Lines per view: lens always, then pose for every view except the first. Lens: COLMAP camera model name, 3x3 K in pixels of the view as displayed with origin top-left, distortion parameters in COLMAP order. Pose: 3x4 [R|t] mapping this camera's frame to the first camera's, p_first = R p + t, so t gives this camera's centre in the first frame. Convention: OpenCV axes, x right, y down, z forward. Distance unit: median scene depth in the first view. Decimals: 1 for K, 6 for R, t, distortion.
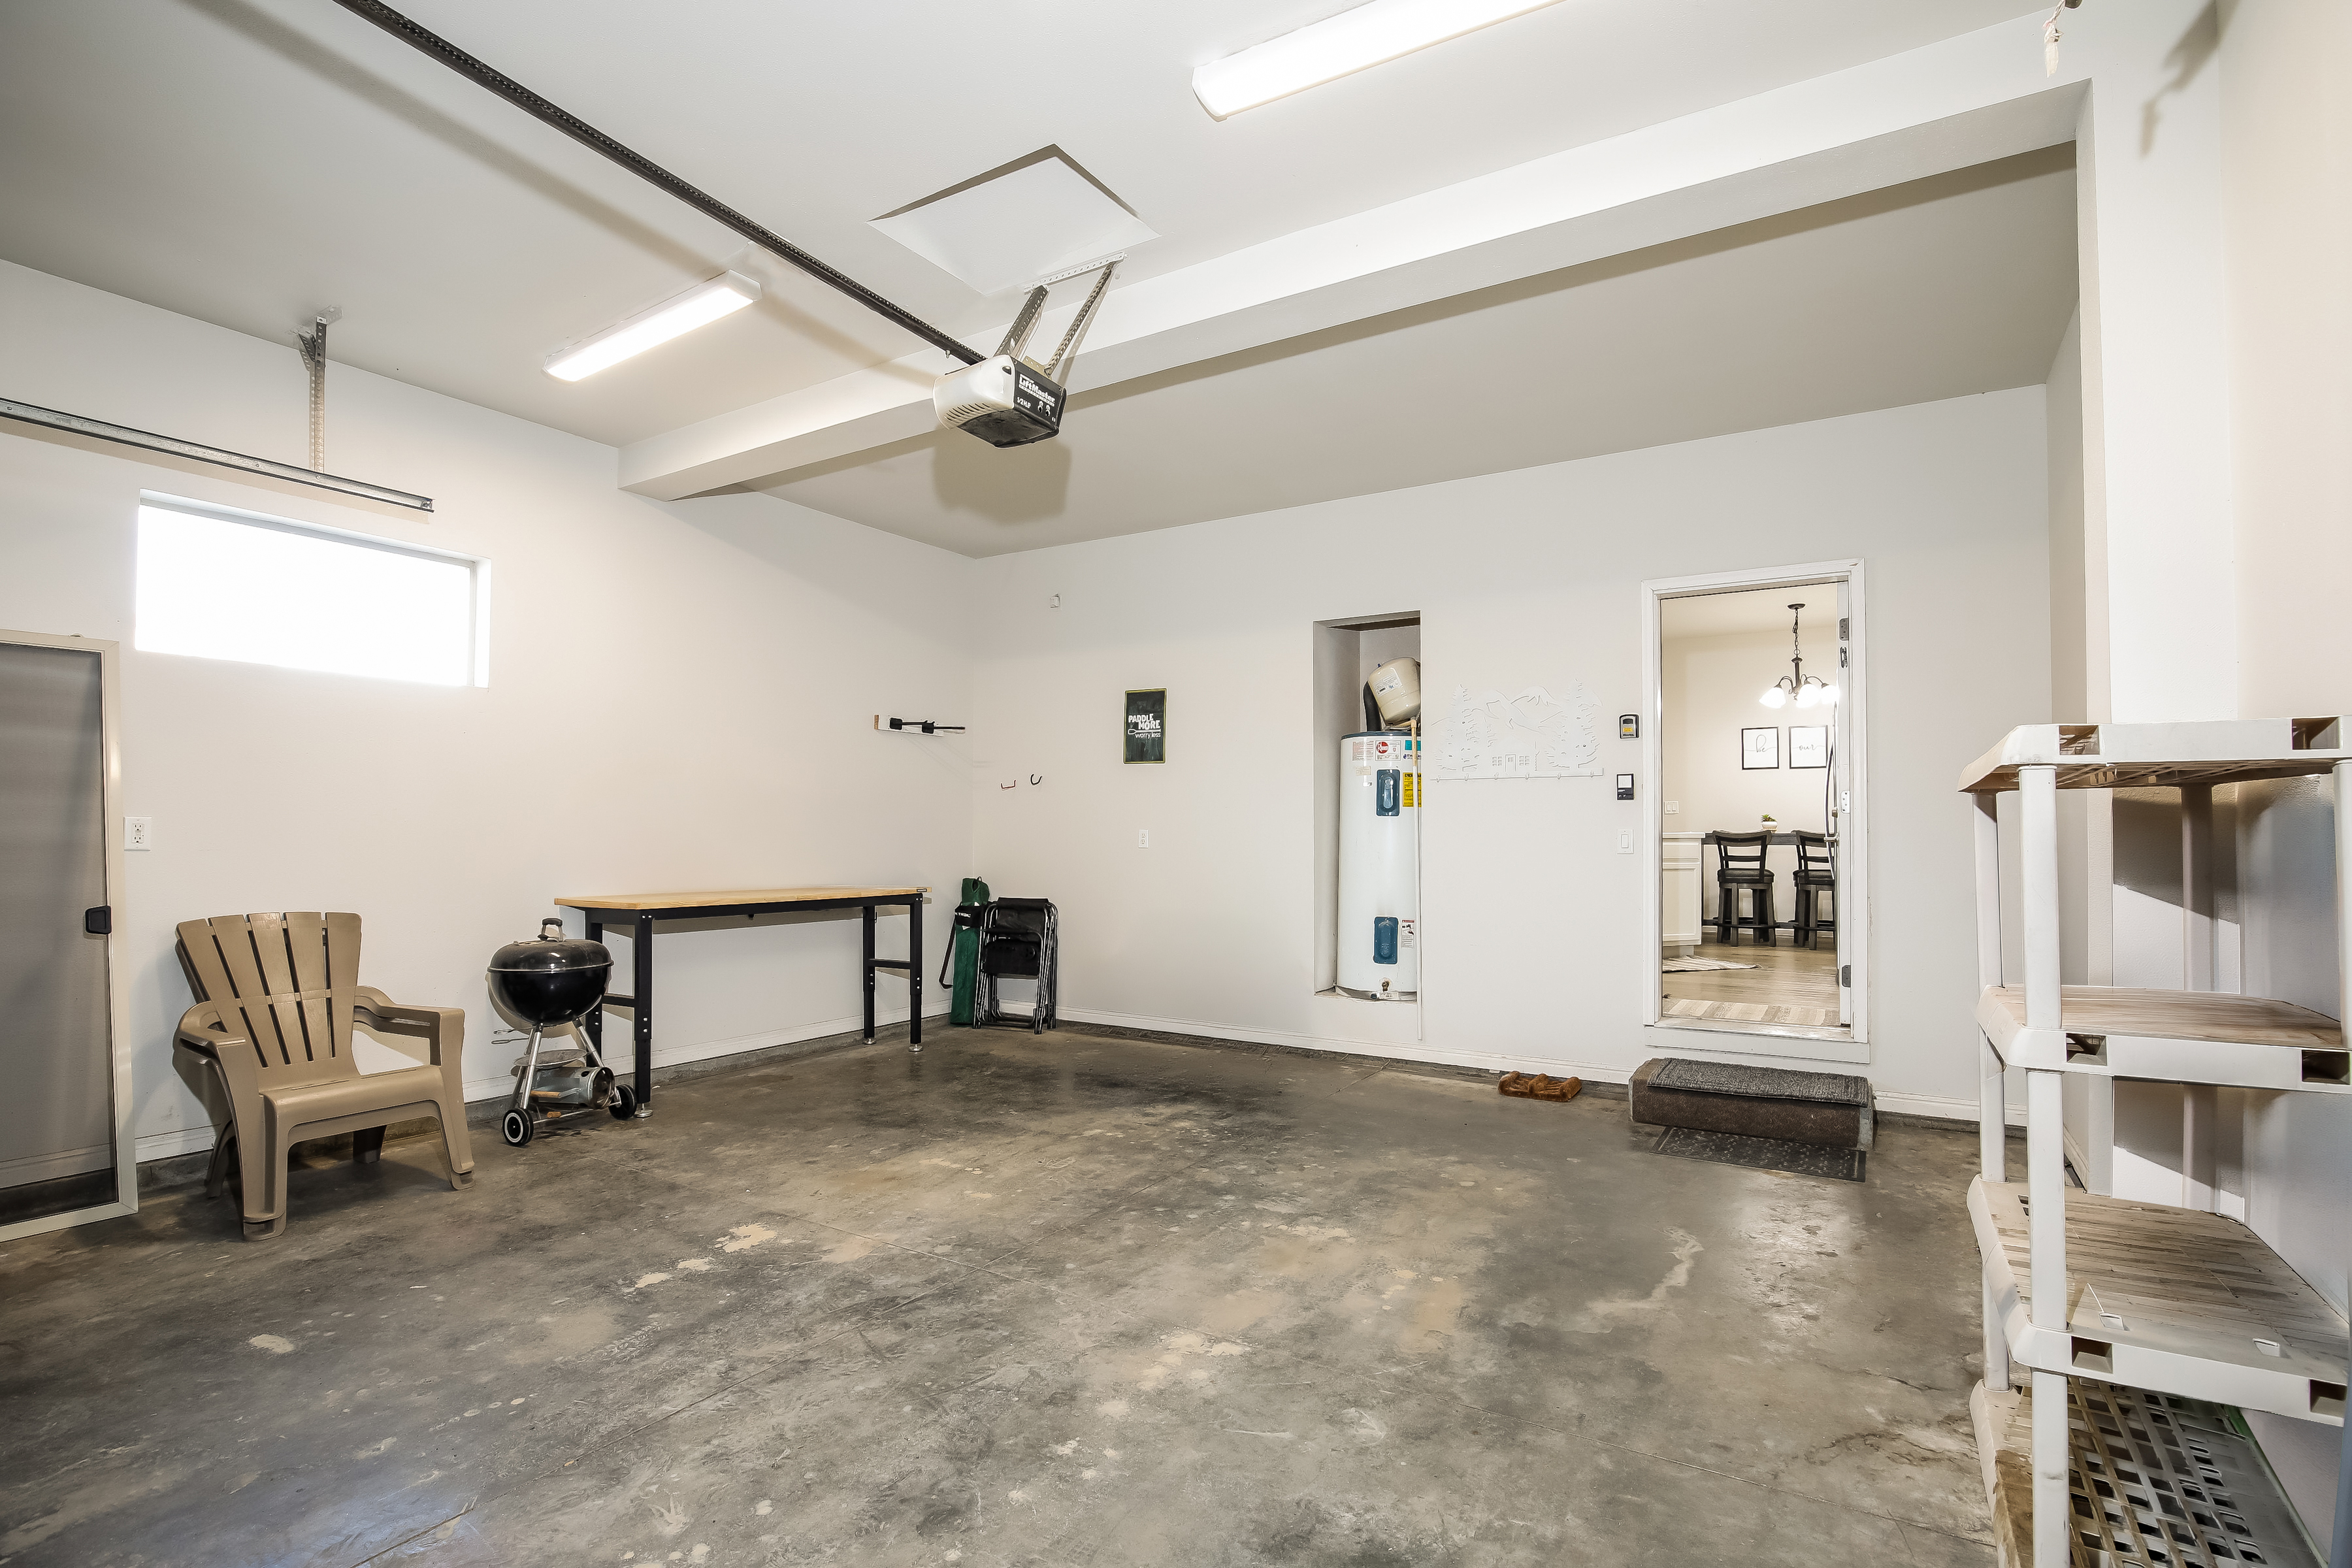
lens RADIAL K [[1062.3, 0, 1230.3], [0, 1062.3, 798.9], [0, 0, 1]] dist [-0.018313, 0.000600]
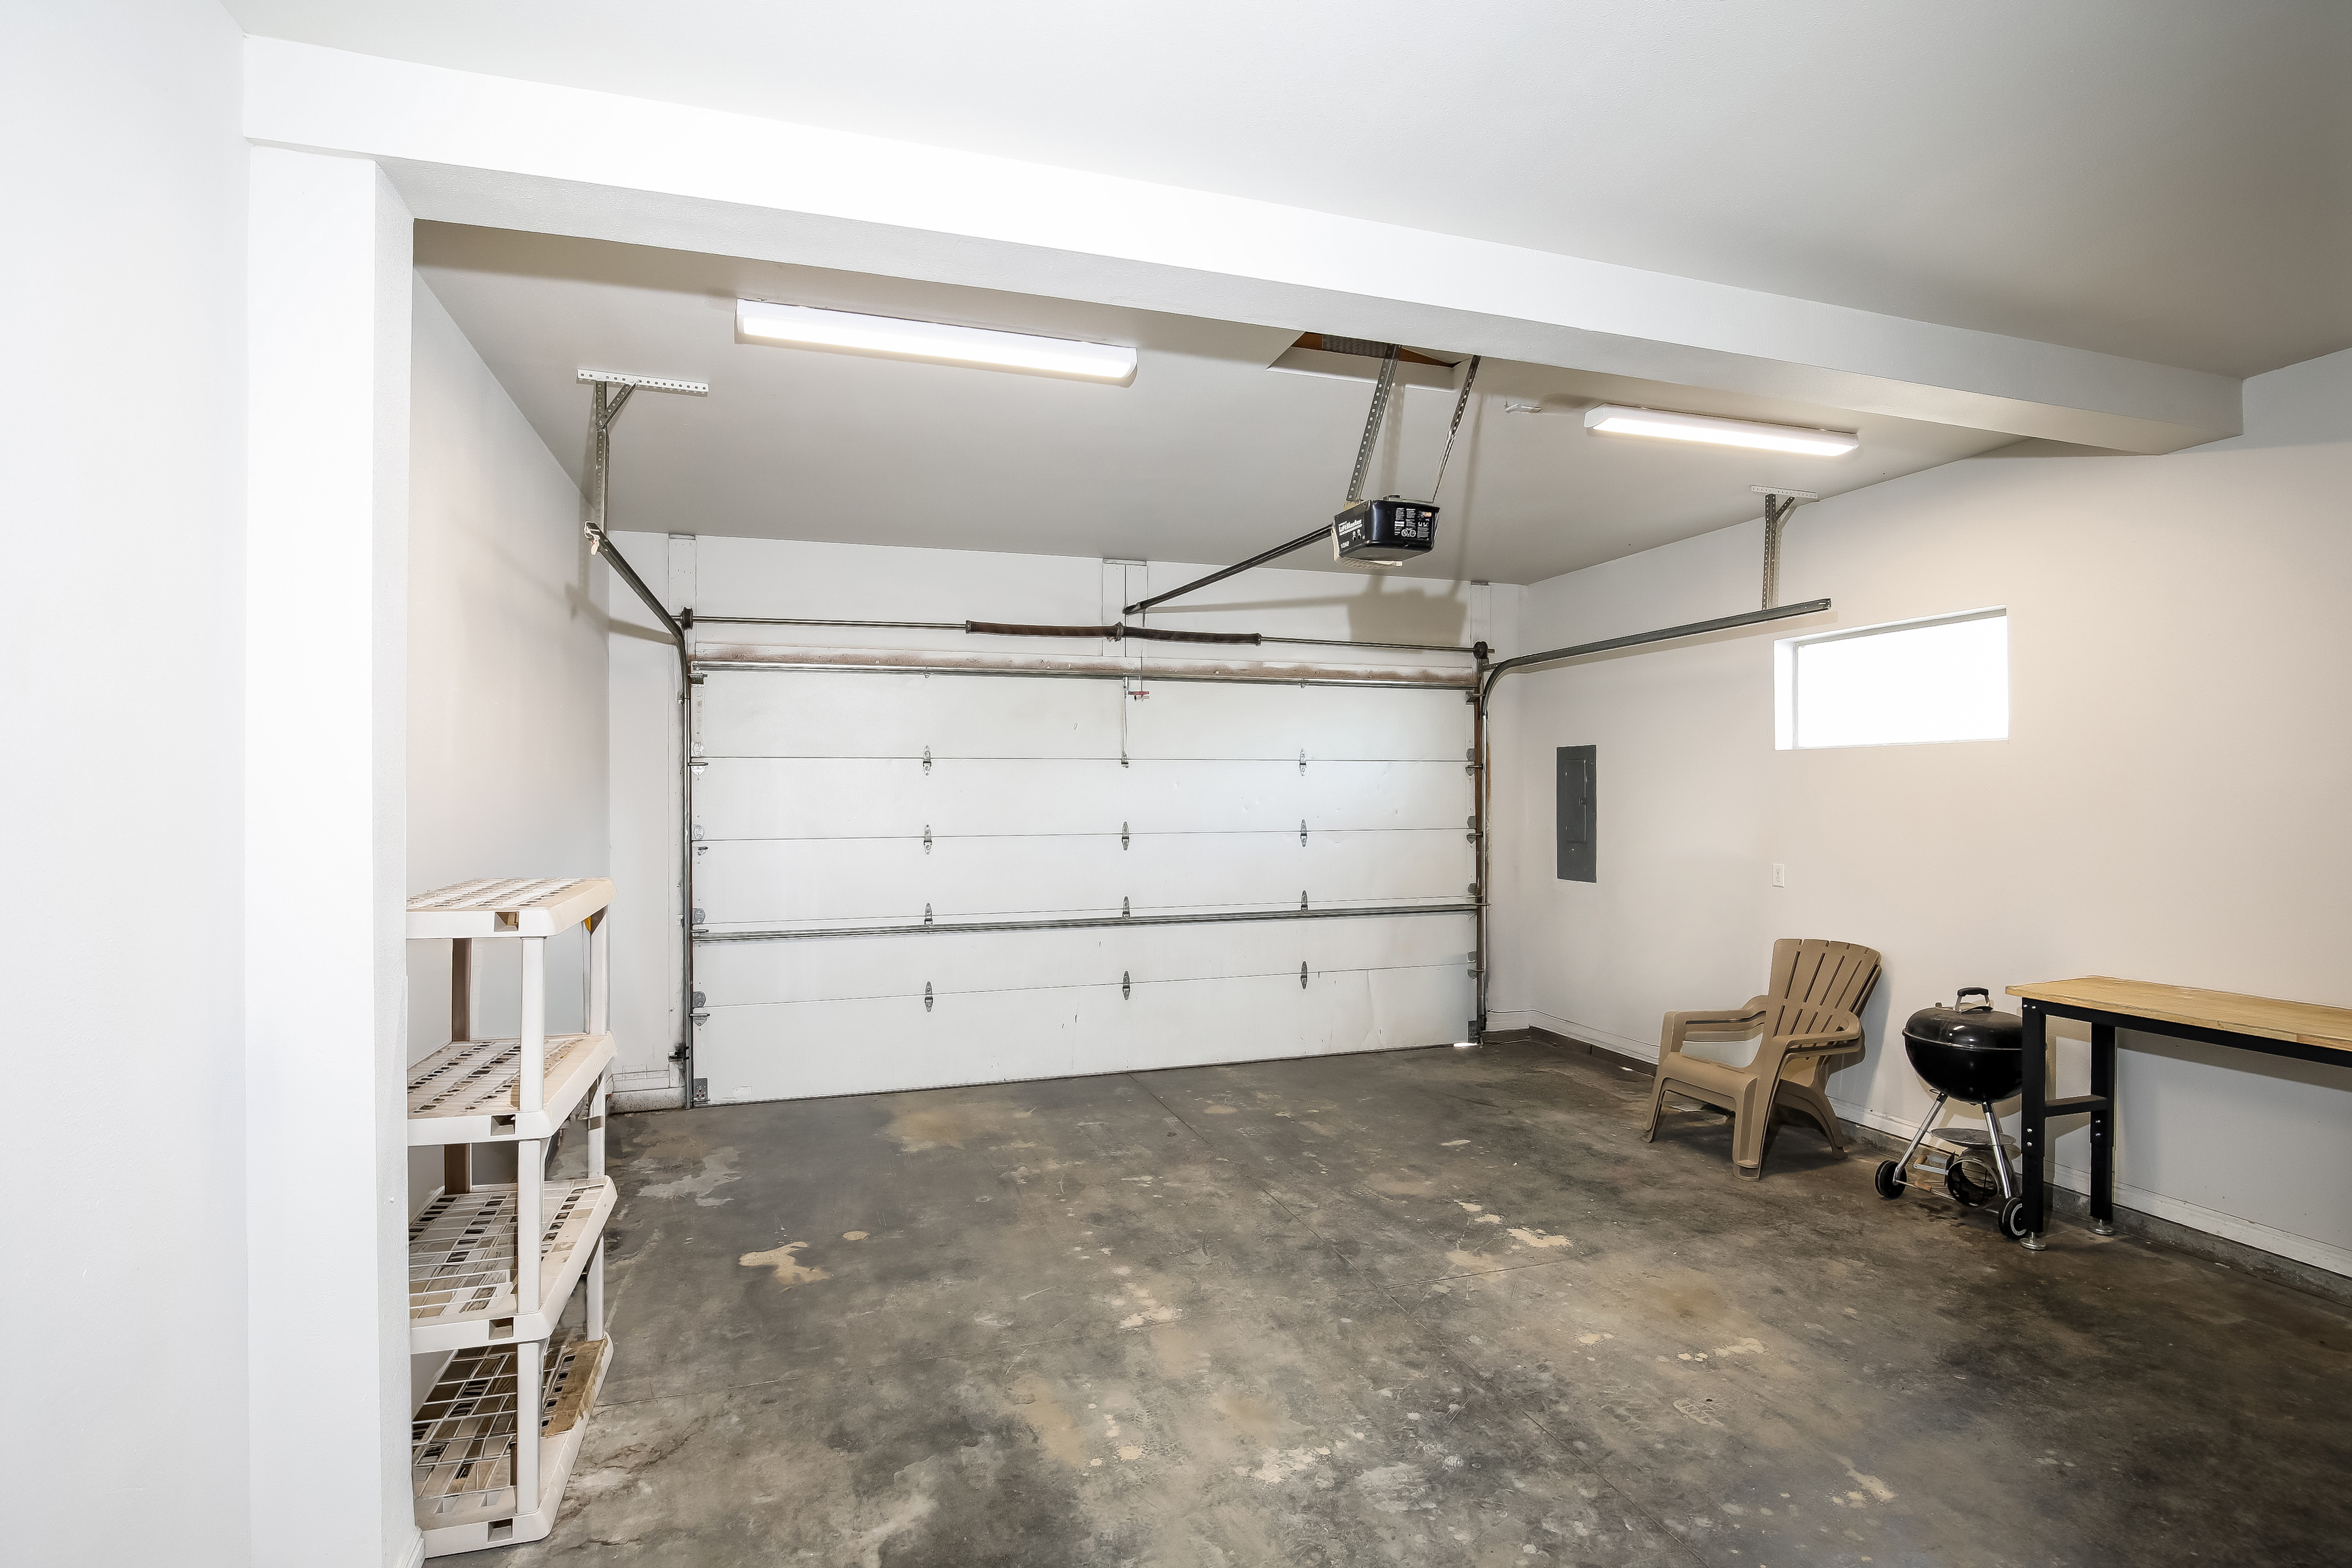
lens RADIAL K [[1110.1, 0, 1158.5], [0, 1110.1, 828.2], [0, 0, 1]] dist [-0.002299, -0.000417]
pose [[-0.664505, 0.021408, -0.746977, 0.621881], [0.027330, 0.999617, 0.004336, -0.058713], [0.746784, -0.017534, -0.664835, 1.226812]]
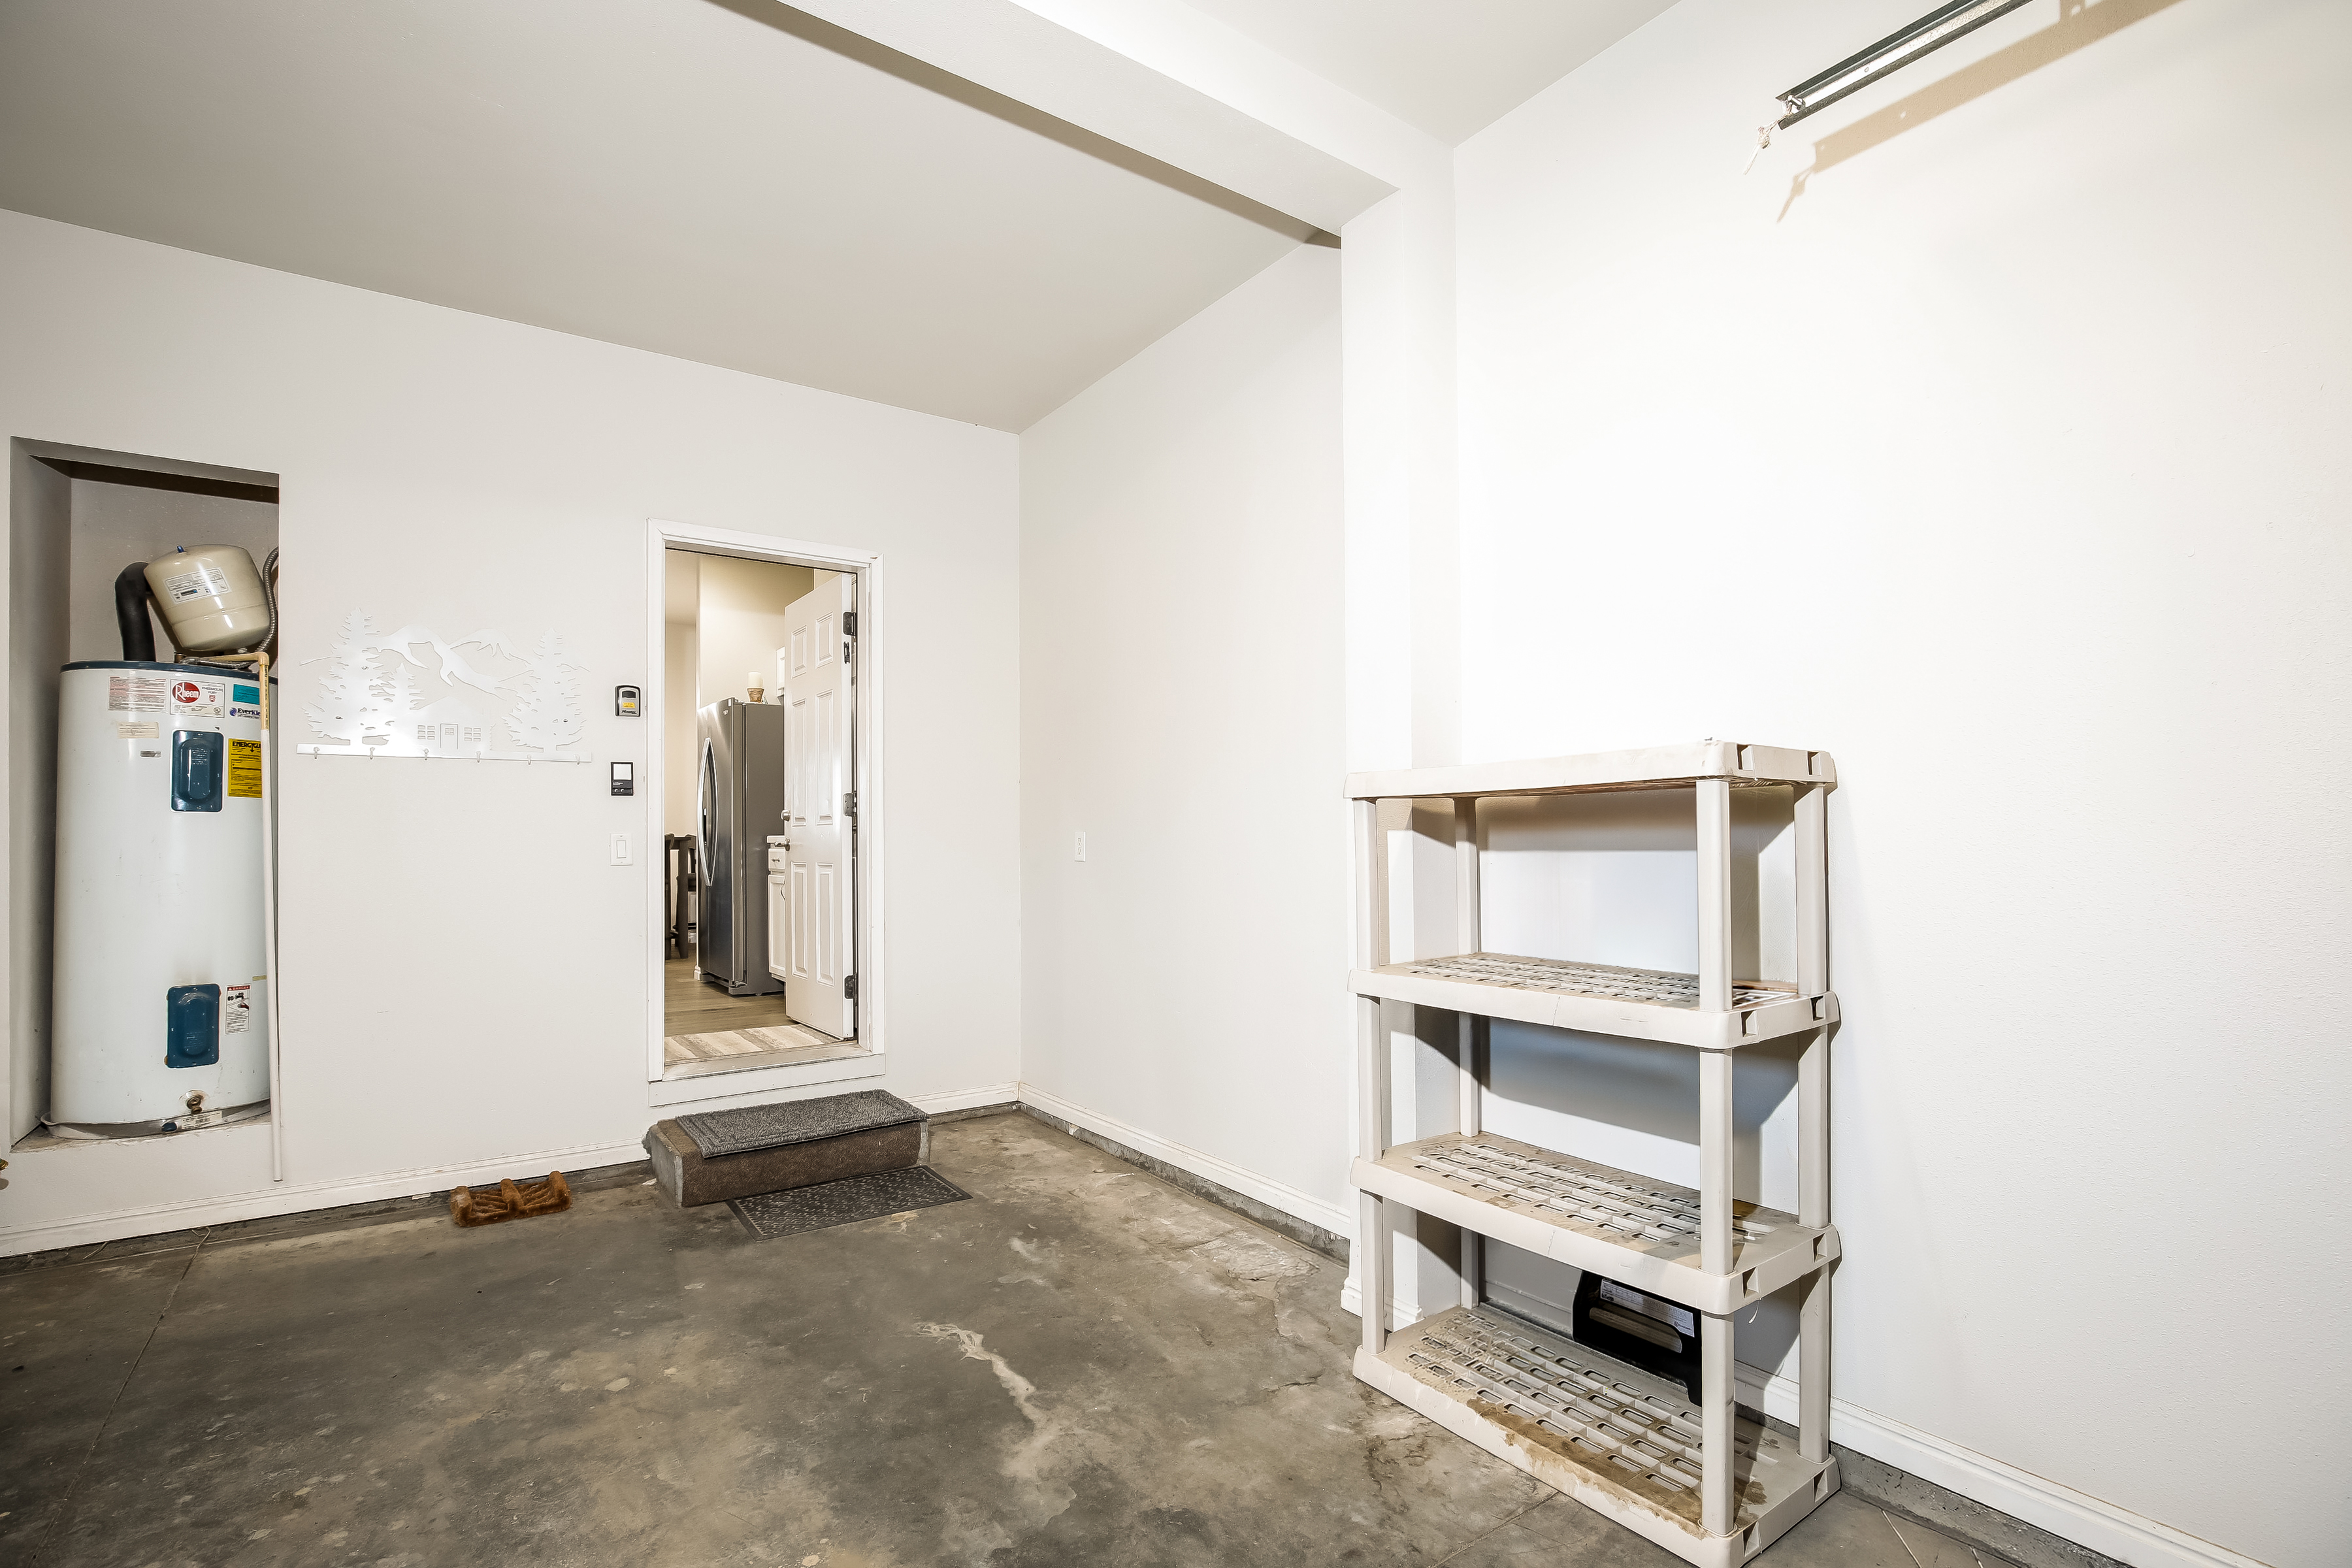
lens RADIAL K [[1074.5, 0, 1123.2], [0, 1074.5, 816.2], [0, 0, 1]] dist [-0.040102, 0.012384]
pose [[0.437814, 0.010876, 0.899000, -0.210713], [-0.025305, 0.999680, 0.000230, 0.008119], [-0.898710, -0.022849, 0.437949, 0.421408]]
